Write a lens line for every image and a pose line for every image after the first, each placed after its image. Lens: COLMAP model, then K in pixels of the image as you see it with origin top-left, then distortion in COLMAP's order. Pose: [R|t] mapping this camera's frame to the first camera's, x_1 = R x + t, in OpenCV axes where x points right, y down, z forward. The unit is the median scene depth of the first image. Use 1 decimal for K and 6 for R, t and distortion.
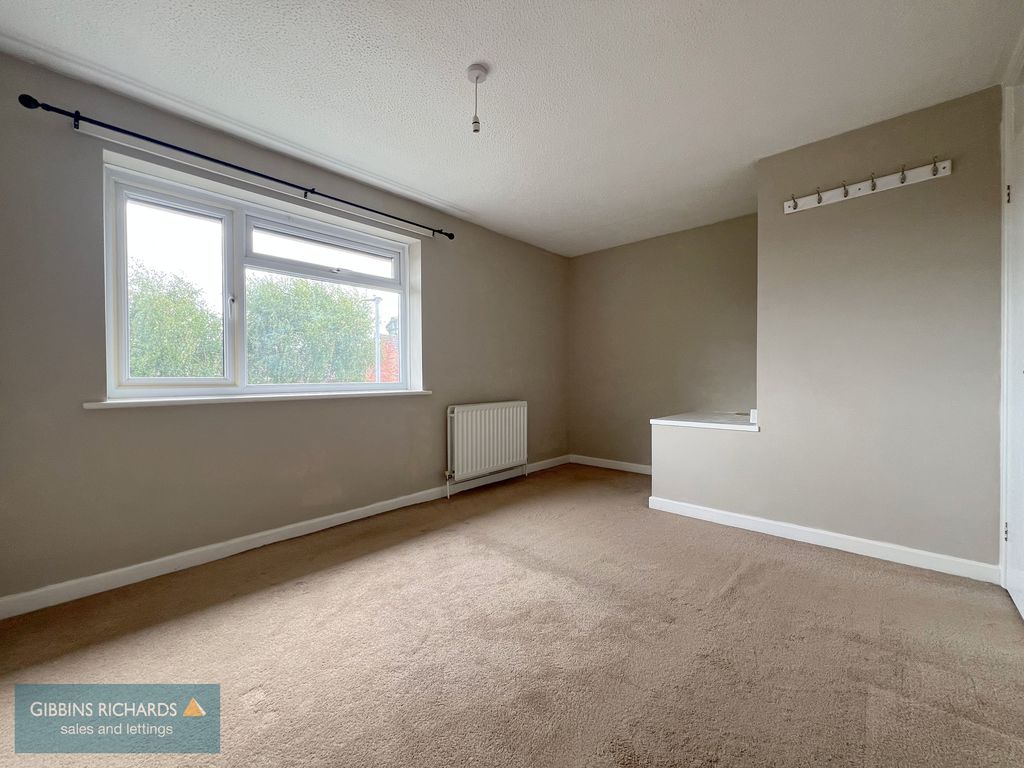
lens RADIAL K [[409.3, 0, 514.6], [0, 409.3, 385.2], [0, 0, 1]] dist [0.001503, 0.000276]
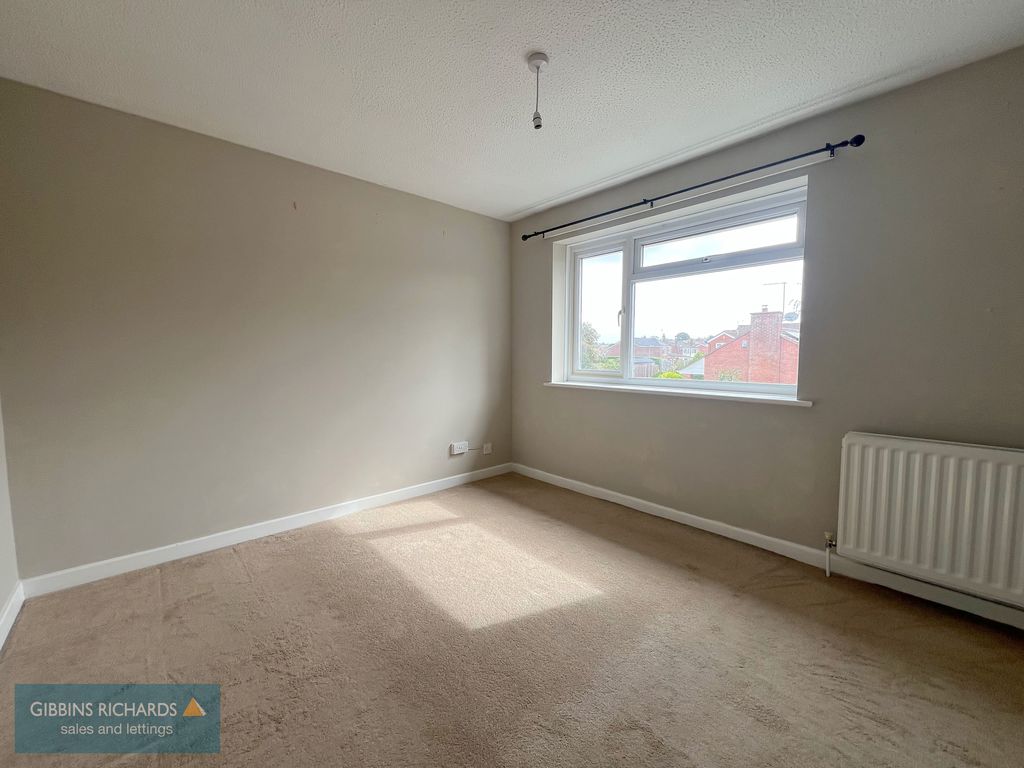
lens RADIAL K [[414.3, 0, 506.6], [0, 414.3, 388.3], [0, 0, 1]] dist [0.001334, 0.000759]
pose [[-0.099931, 0.090229, -0.990895, 0.638837], [-0.024419, 0.995357, 0.093098, -0.074439], [0.994695, 0.033500, -0.097264, 0.727200]]
